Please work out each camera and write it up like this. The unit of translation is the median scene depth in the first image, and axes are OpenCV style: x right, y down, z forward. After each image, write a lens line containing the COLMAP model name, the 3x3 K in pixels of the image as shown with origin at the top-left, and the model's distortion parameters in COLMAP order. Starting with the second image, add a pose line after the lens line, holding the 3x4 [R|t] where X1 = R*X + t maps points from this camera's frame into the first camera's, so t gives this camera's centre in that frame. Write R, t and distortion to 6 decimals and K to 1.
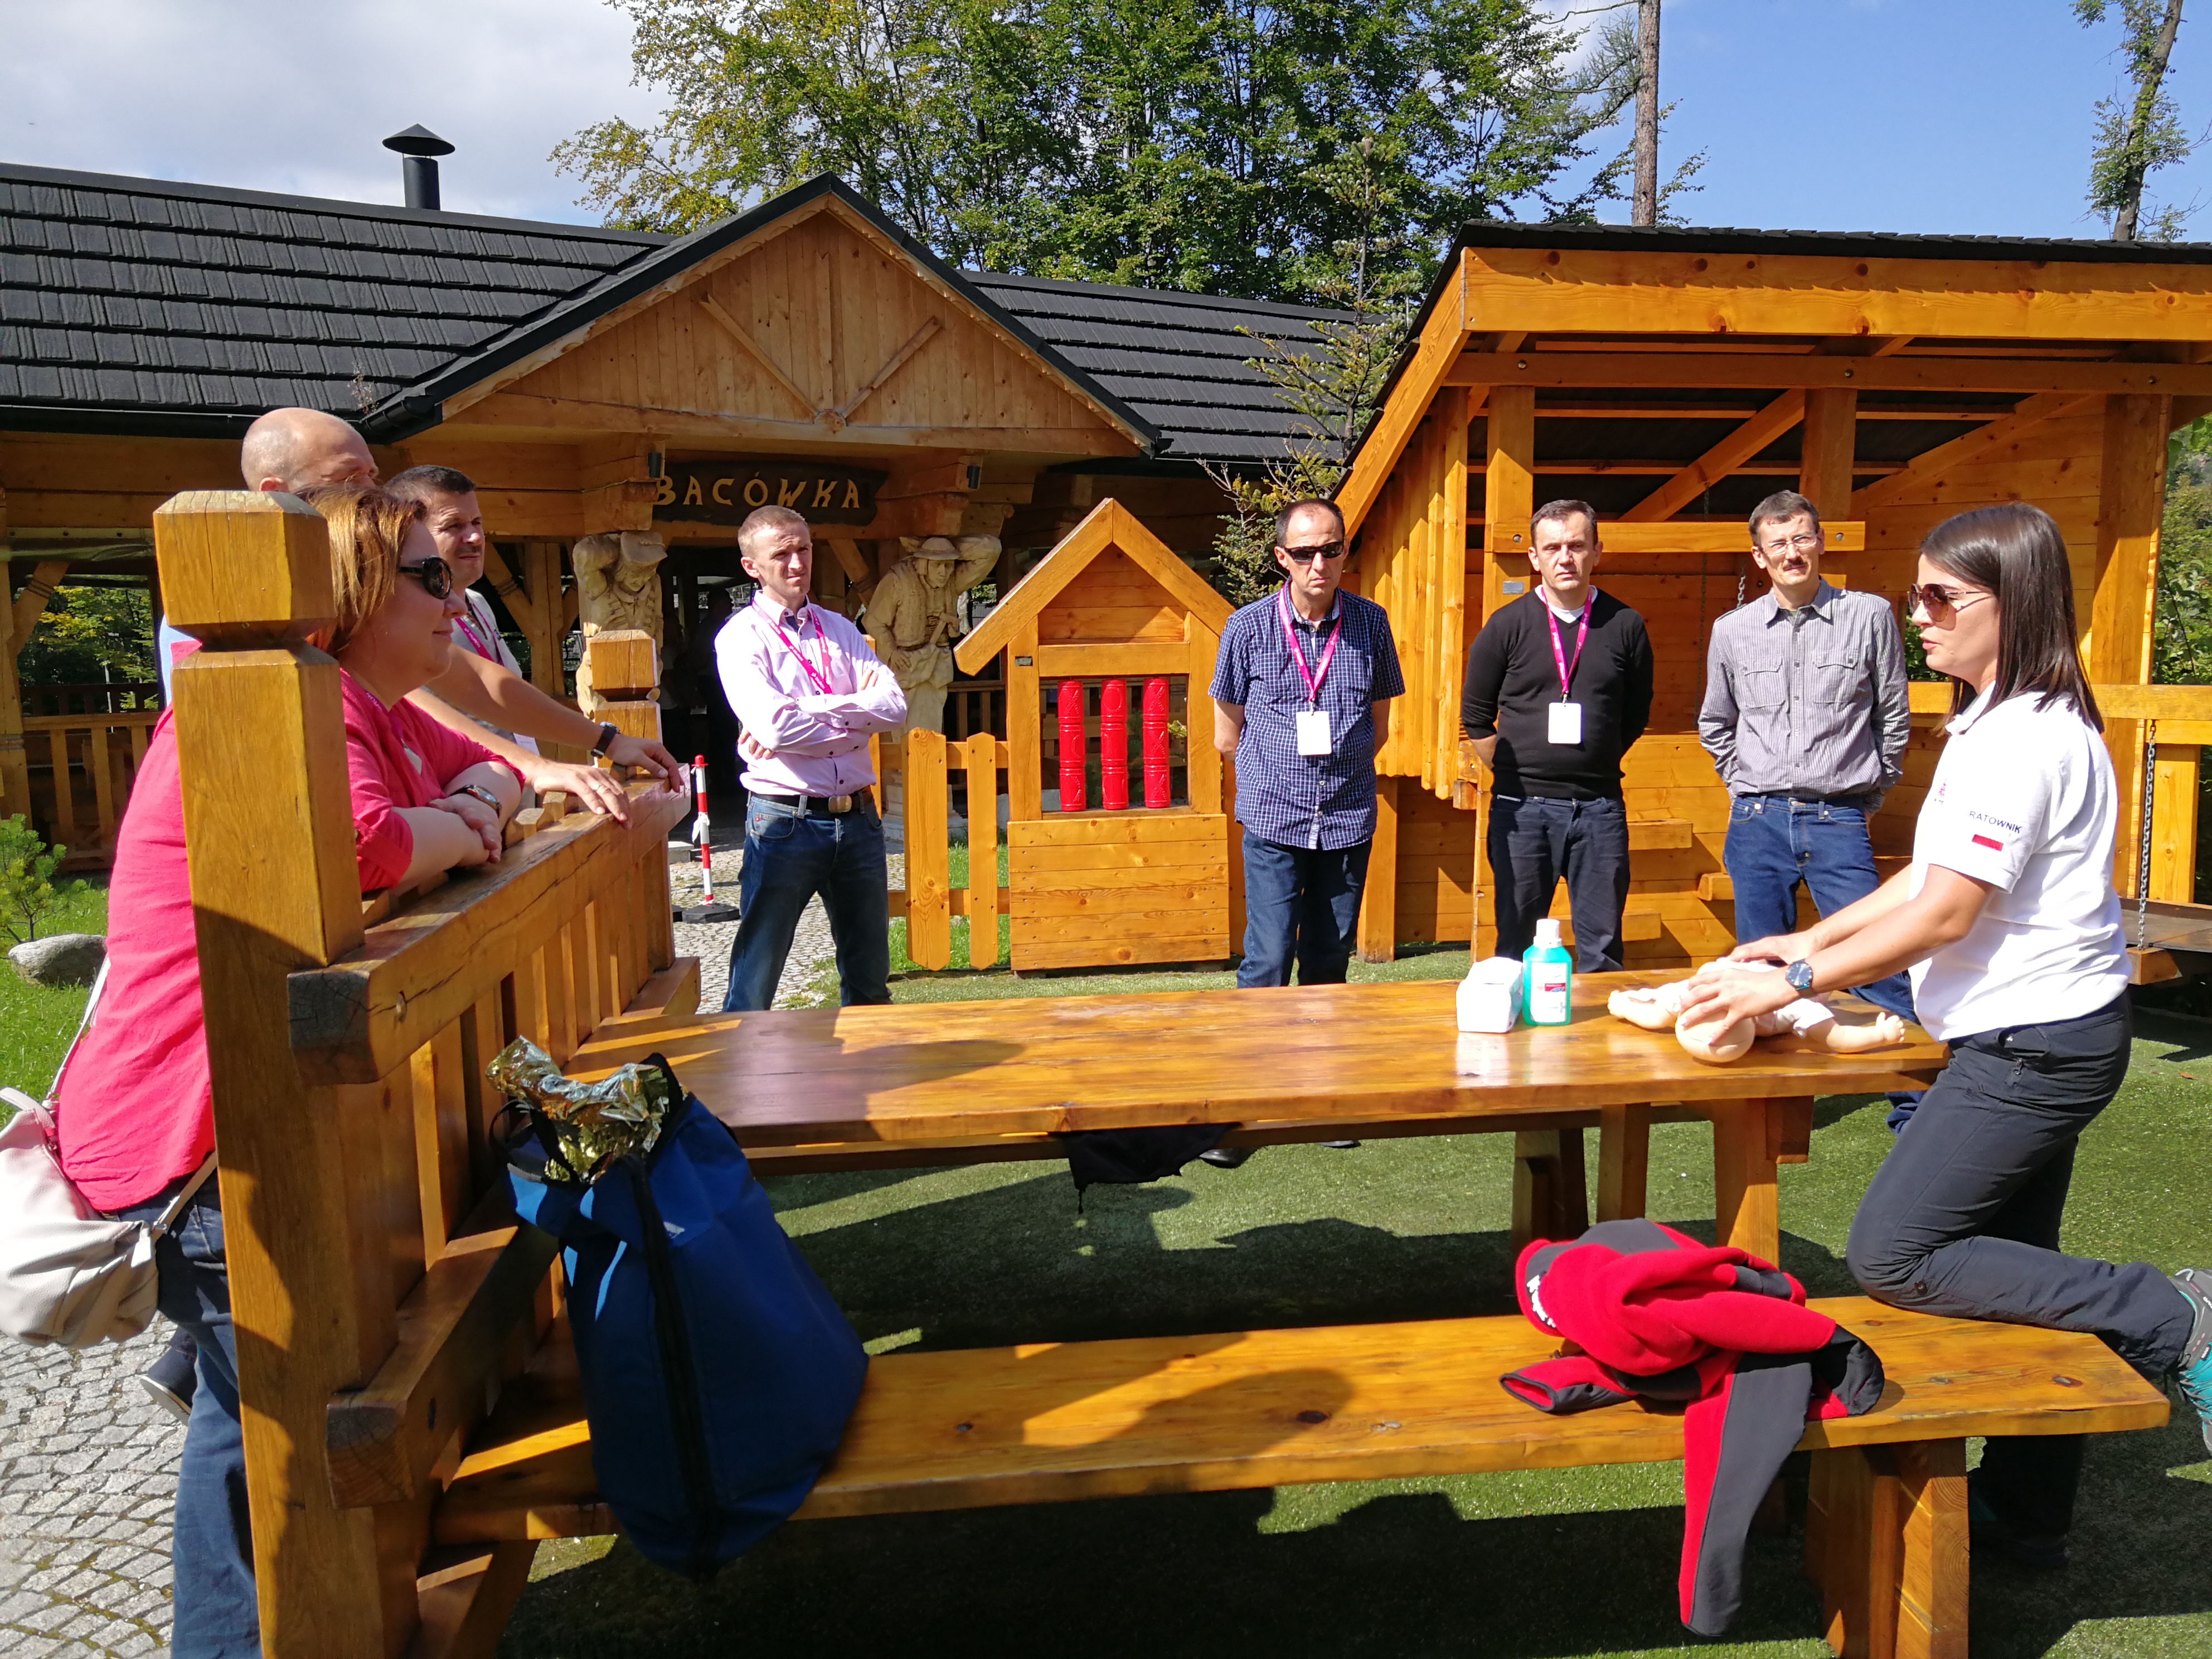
lens RADIAL K [[1750.1, 0, 1121.8], [0, 1750.1, 823.2], [0, 0, 1]] dist [0.031367, -0.043690]
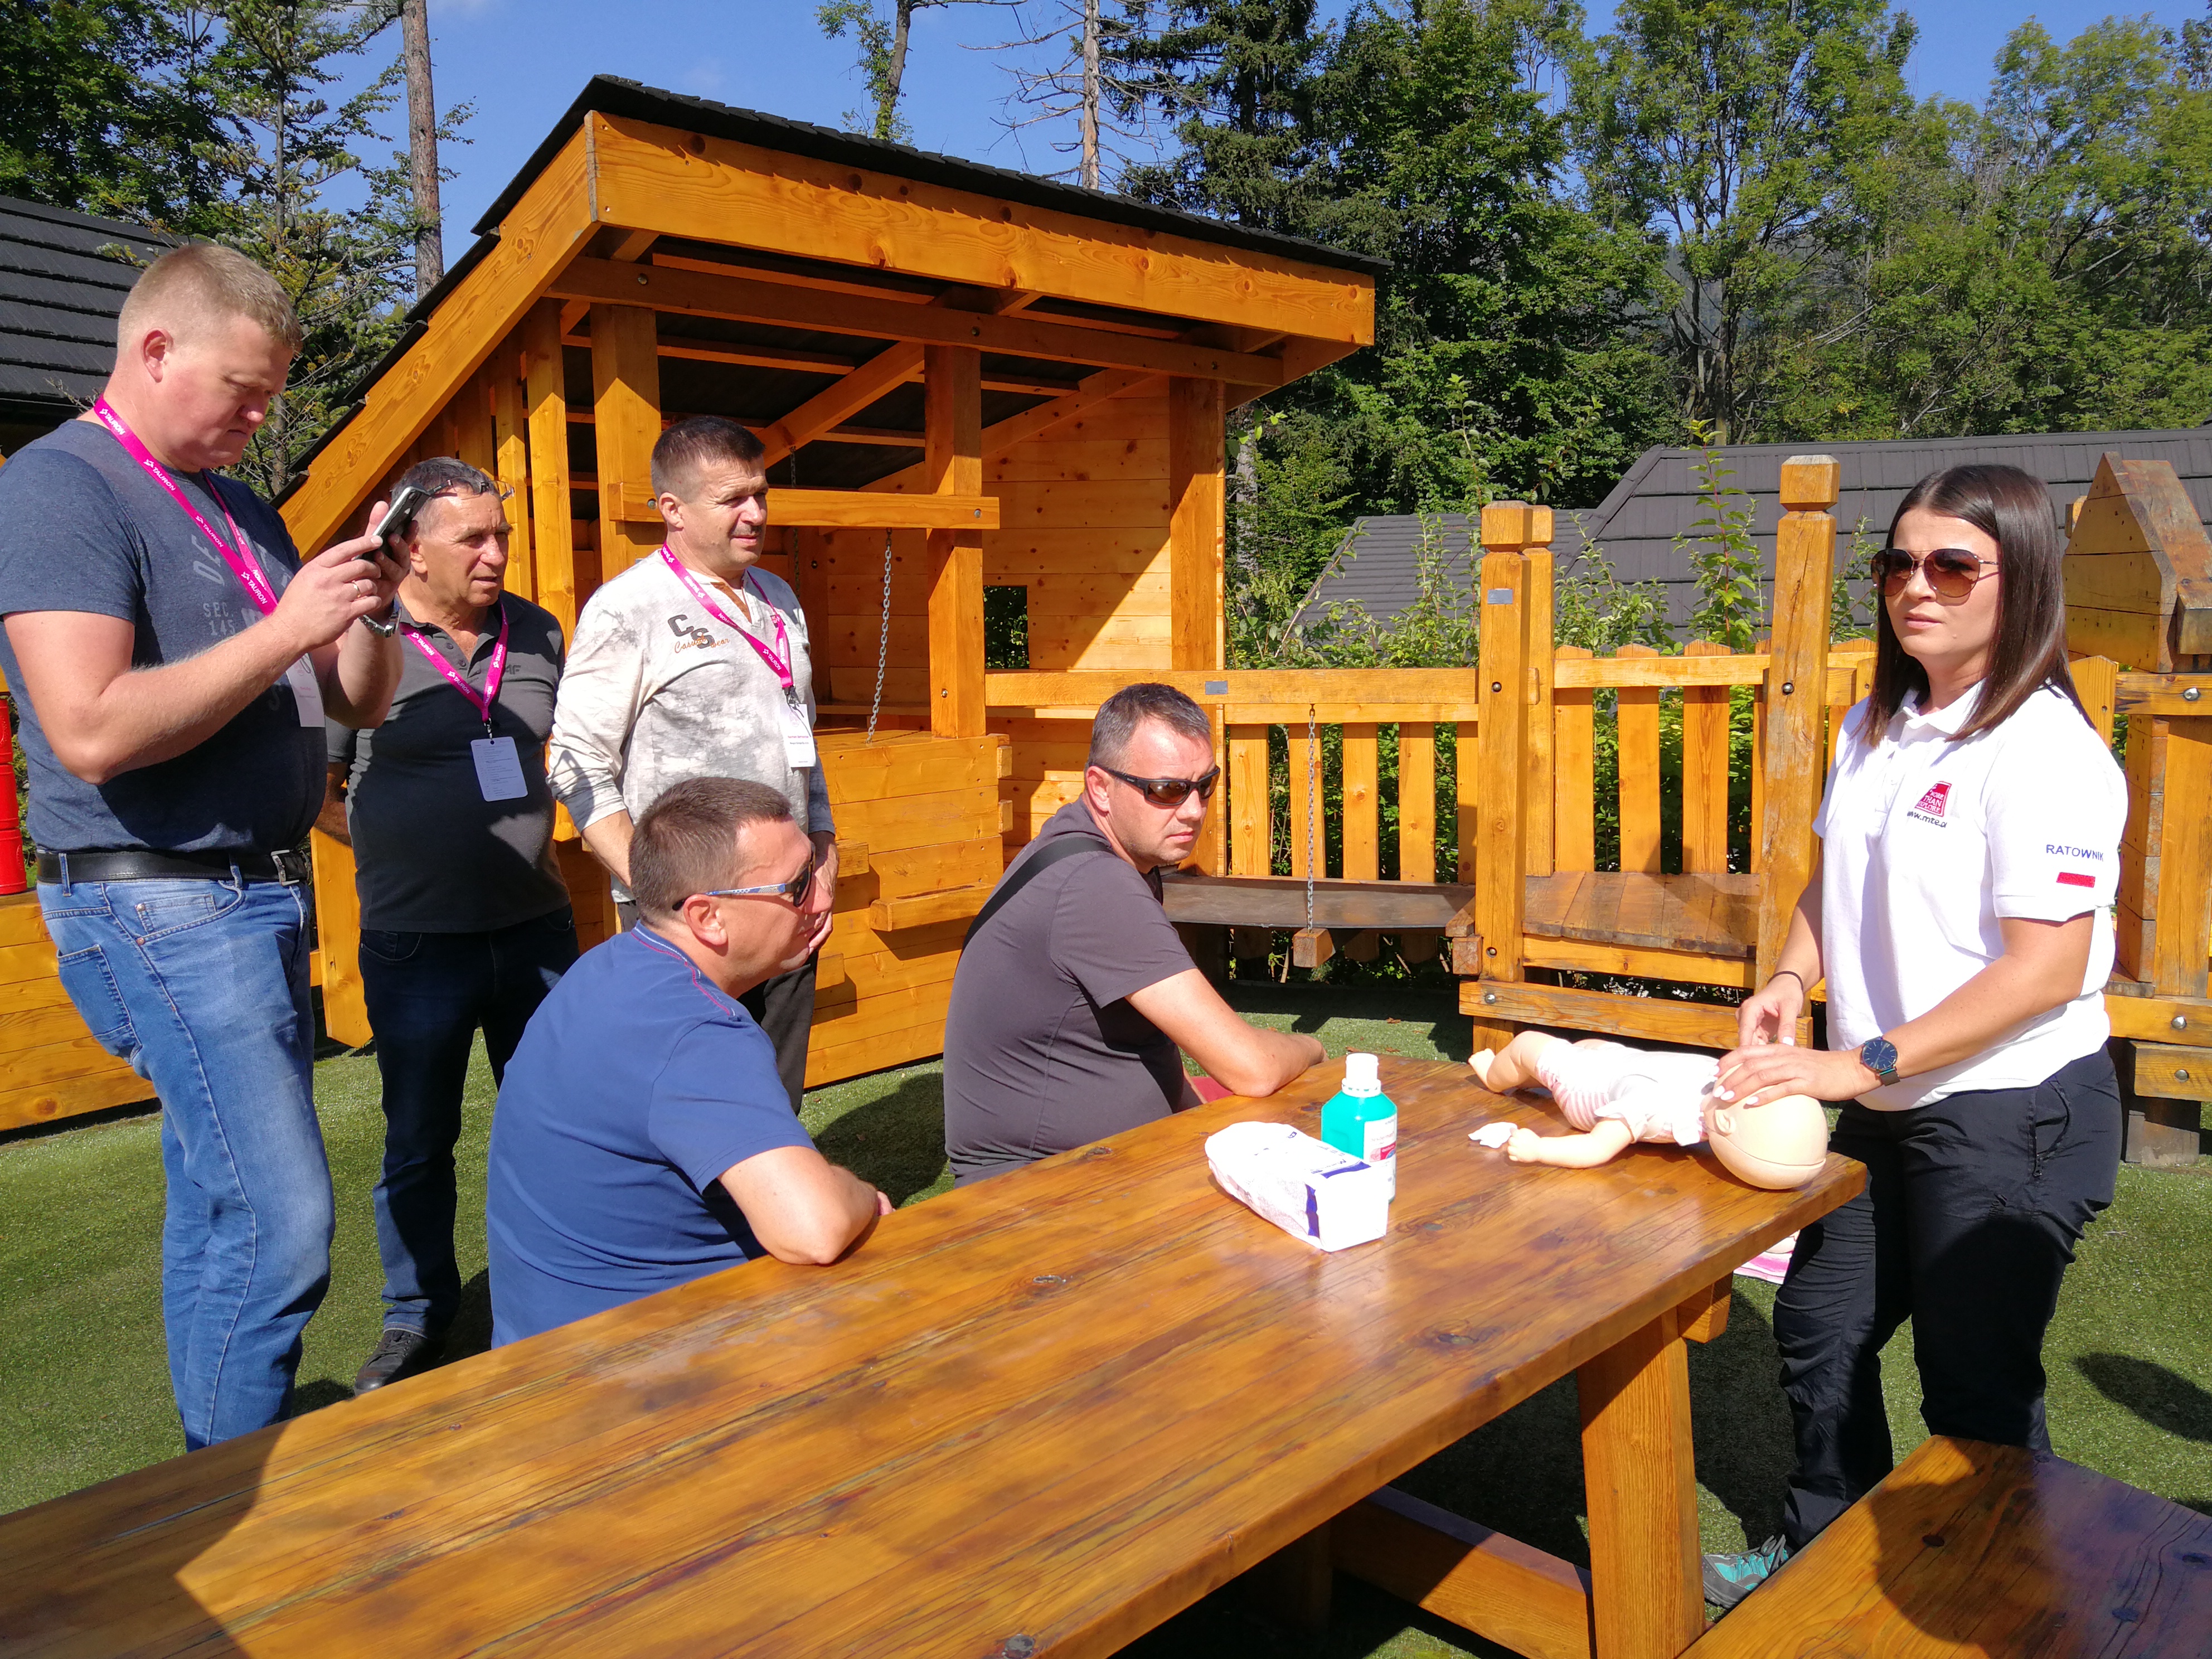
lens RADIAL K [[1776.7, 0, 1106.0], [0, 1776.7, 829.5], [0, 0, 1]] dist [0.013718, -0.002849]
pose [[0.776514, -0.086839, 0.624088, -0.115527], [0.078950, 0.996061, 0.040365, -0.030734], [-0.625135, 0.017928, 0.780311, 0.234089]]
